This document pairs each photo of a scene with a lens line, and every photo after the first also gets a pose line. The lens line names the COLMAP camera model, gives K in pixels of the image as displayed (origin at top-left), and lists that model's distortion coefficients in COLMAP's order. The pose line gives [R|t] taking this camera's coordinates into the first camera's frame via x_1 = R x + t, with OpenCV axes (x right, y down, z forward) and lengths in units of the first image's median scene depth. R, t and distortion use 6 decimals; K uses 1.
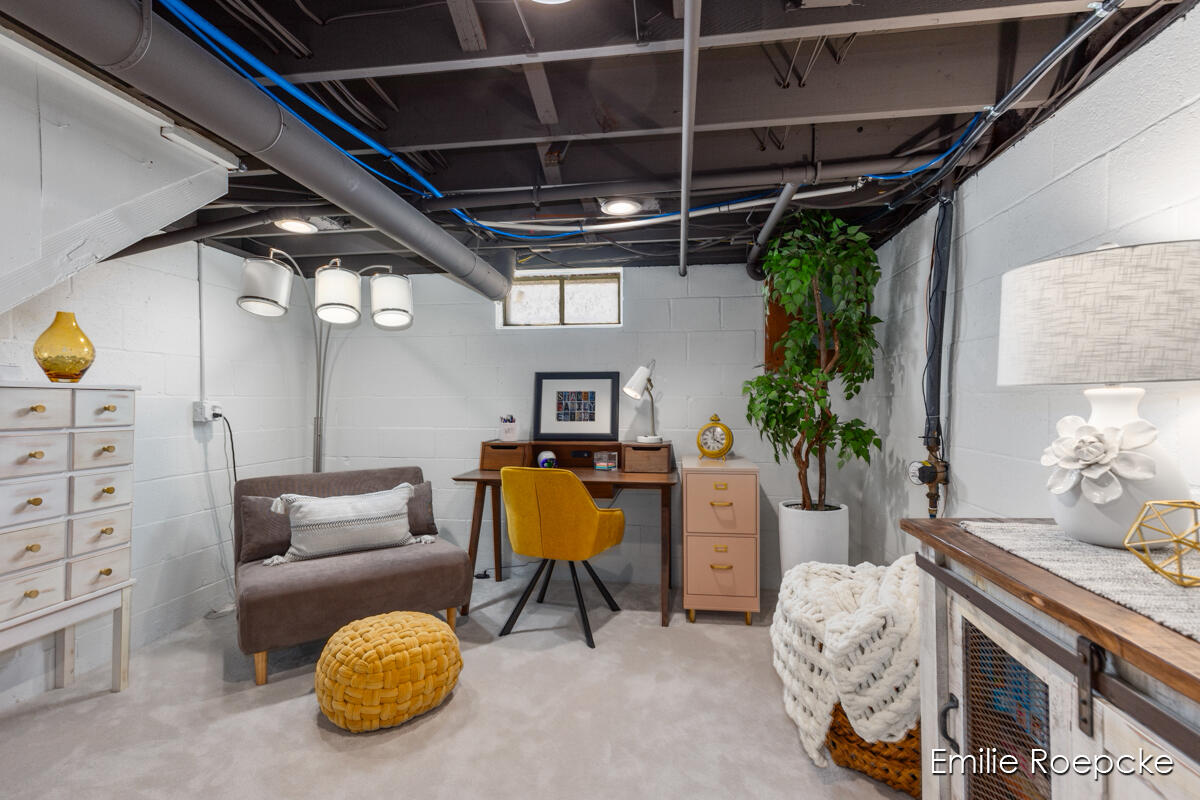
lens RADIAL K [[543.9, 0, 589.2], [0, 543.9, 400.0], [0, 0, 1]] dist [-0.000839, -0.000033]
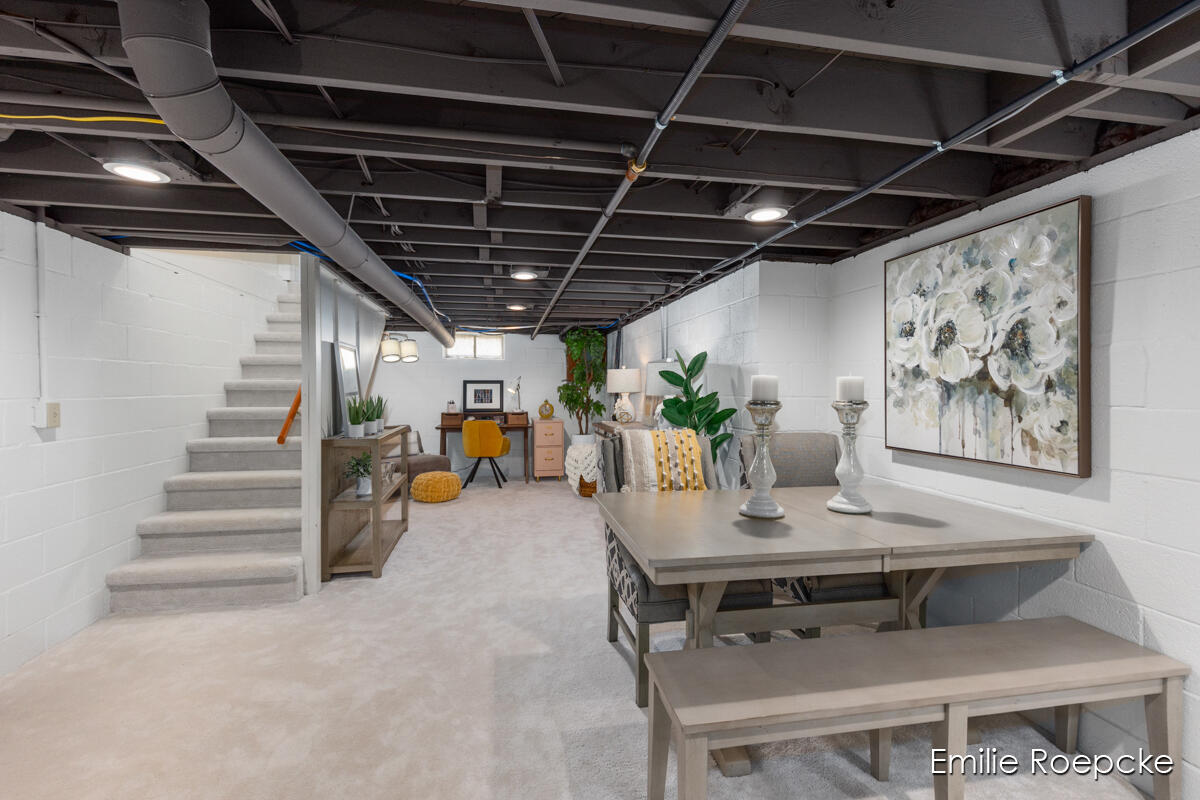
lens RADIAL K [[543.9, 0, 597.8], [0, 543.9, 400.4], [0, 0, 1]] dist [-0.000839, -0.000033]
pose [[0.942109, 0.001155, 0.335305, -0.338295], [-0.003893, 0.999964, 0.007495, 0.010899], [-0.335284, -0.008367, 0.942080, -1.260303]]
